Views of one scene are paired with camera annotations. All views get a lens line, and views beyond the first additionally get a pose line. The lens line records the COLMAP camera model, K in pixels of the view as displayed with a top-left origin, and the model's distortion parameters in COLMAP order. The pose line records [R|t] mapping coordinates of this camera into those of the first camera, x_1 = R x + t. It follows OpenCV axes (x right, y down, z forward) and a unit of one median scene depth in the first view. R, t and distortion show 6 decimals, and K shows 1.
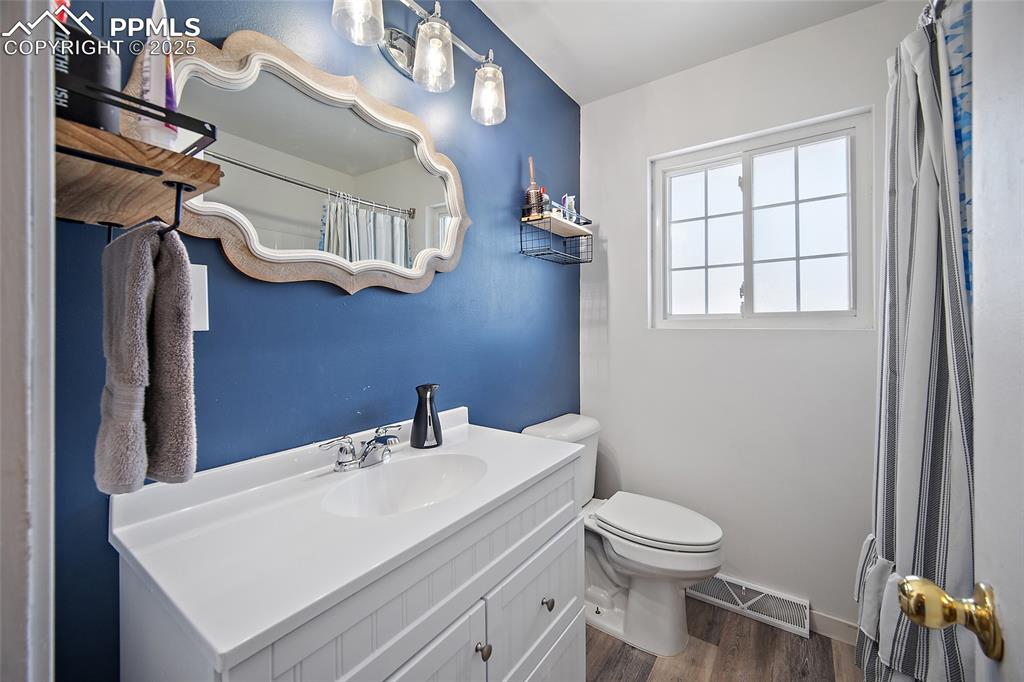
lens RADIAL K [[409.6, 0, 508.8], [0, 409.6, 335.6], [0, 0, 1]] dist [-0.002239, -0.000270]
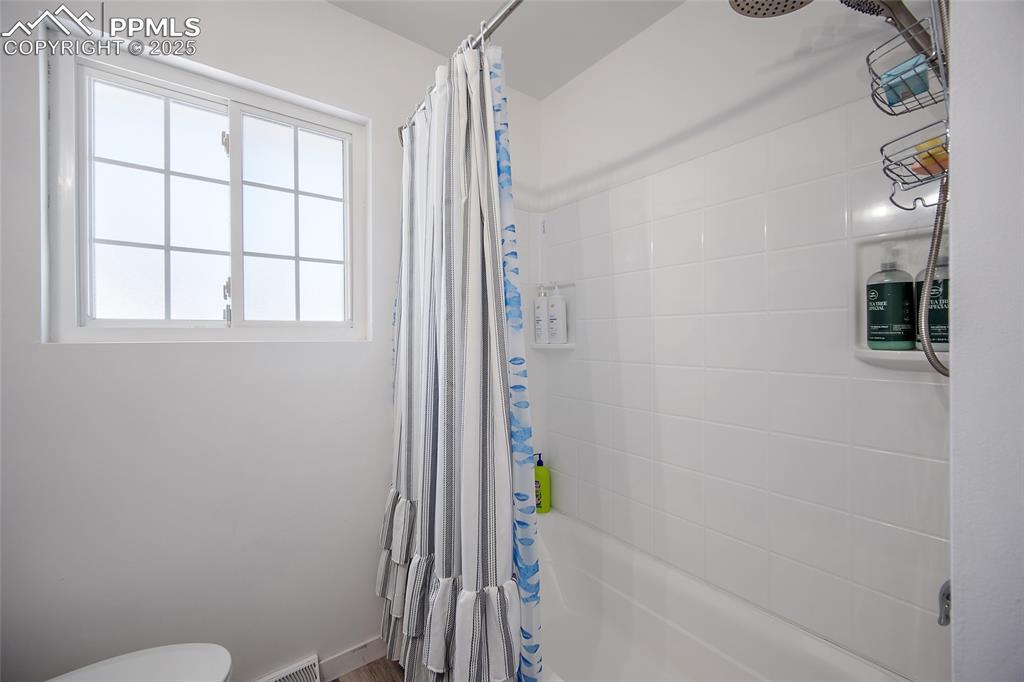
lens RADIAL K [[409.6, 0, 508.8], [0, 409.6, 335.6], [0, 0, 1]] dist [-0.002239, -0.000270]
pose [[0.304145, 0.001829, 0.952624, 0.028846], [0.018569, 0.999797, -0.007848, -0.013084], [-0.952445, 0.020076, 0.304050, 0.317360]]
